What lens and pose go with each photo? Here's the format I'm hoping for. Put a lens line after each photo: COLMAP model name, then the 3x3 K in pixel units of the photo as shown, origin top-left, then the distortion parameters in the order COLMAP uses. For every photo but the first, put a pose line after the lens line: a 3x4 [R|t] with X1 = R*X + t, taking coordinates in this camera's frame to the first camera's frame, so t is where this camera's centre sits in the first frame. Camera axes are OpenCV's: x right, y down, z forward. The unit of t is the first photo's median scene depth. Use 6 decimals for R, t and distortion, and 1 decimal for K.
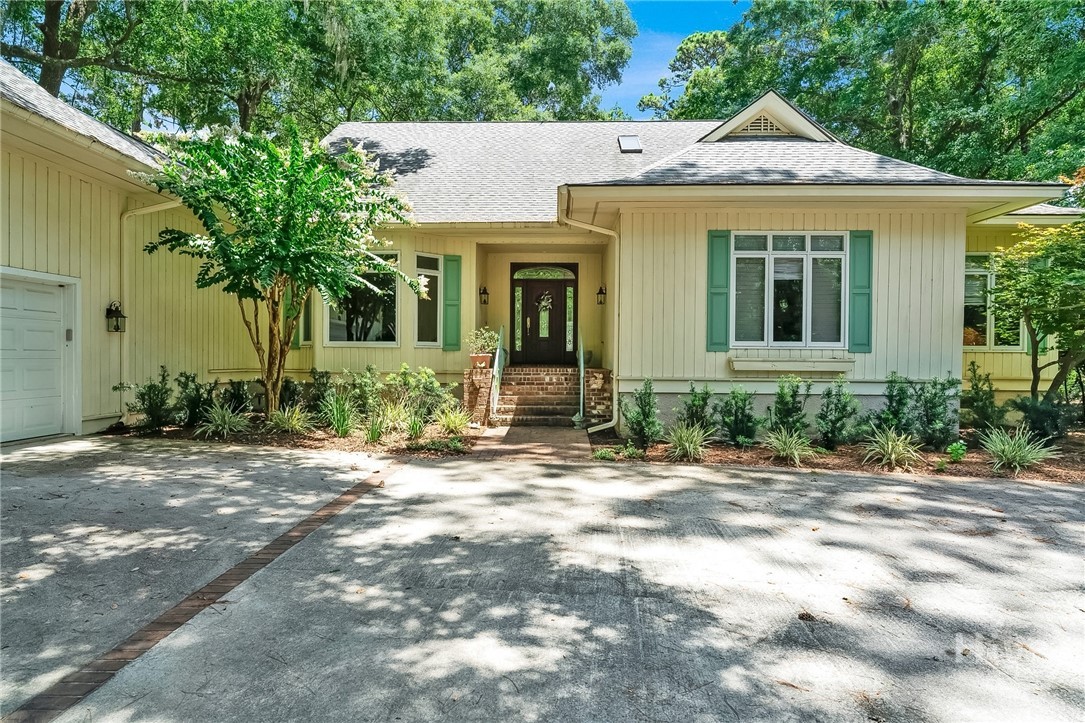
lens RADIAL K [[592.5, 0, 543.5], [0, 592.5, 358.0], [0, 0, 1]] dist [0.001571, 0.000766]
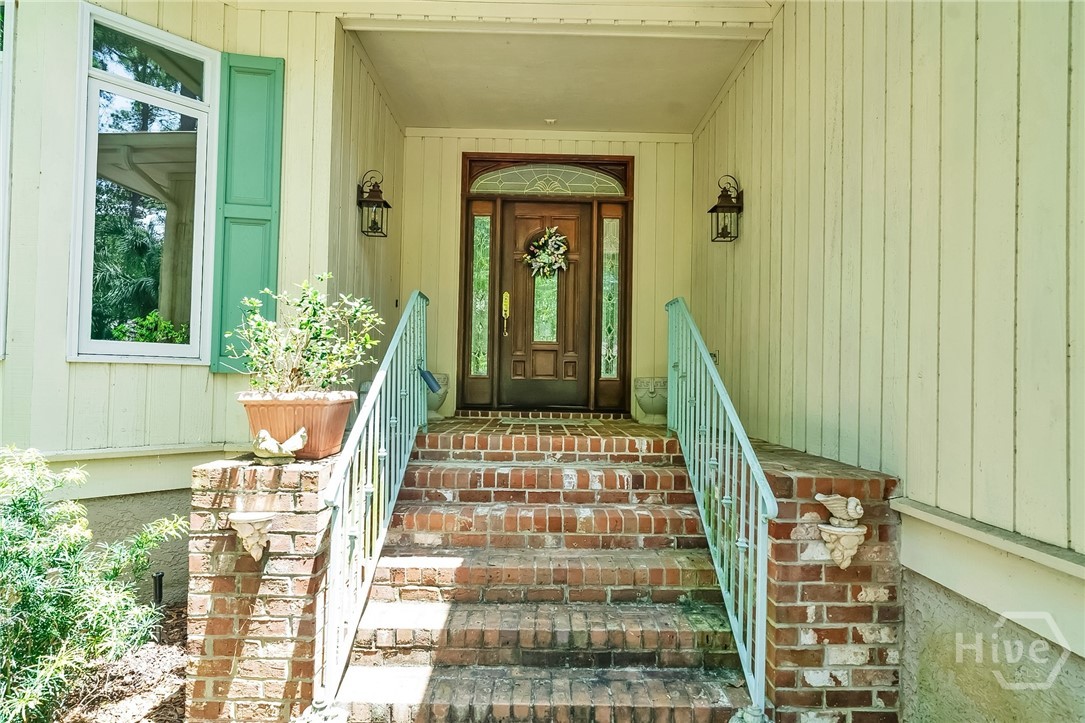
lens RADIAL K [[595.8, 0, 558.6], [0, 595.8, 358.1], [0, 0, 1]] dist [0.003397, 0.015682]
pose [[0.998164, 0.011376, 0.059499, -0.018403], [-0.009548, 0.999476, -0.030929, -0.014137], [-0.059819, 0.030305, 0.997749, 0.787677]]
